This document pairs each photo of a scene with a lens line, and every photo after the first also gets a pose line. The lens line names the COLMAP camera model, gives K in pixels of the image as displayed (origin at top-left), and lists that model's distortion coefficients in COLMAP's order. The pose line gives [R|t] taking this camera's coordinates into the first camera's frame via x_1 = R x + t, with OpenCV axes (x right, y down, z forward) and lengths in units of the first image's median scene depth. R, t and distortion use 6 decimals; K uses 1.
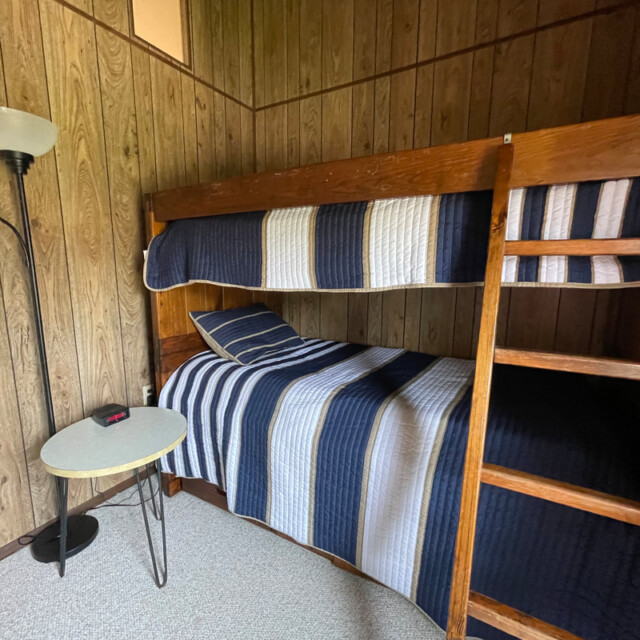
lens RADIAL K [[345.4, 0, 319.6], [0, 345.4, 321.0], [0, 0, 1]] dist [-0.003708, 0.001423]
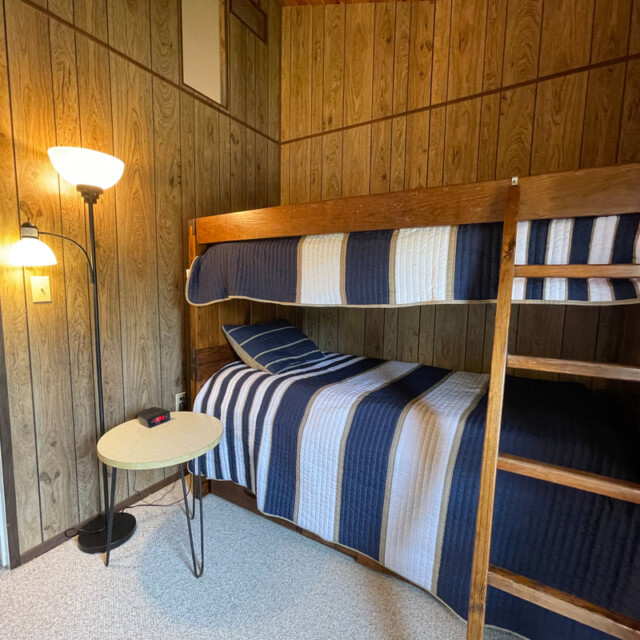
lens RADIAL K [[345.4, 0, 319.5], [0, 345.4, 320.2], [0, 0, 1]] dist [-0.003708, 0.001423]
pose [[0.999752, 0.012667, -0.018303, -0.064502], [-0.013704, 0.998243, -0.057645, 0.020936], [0.017541, 0.057882, 0.998169, -0.111255]]
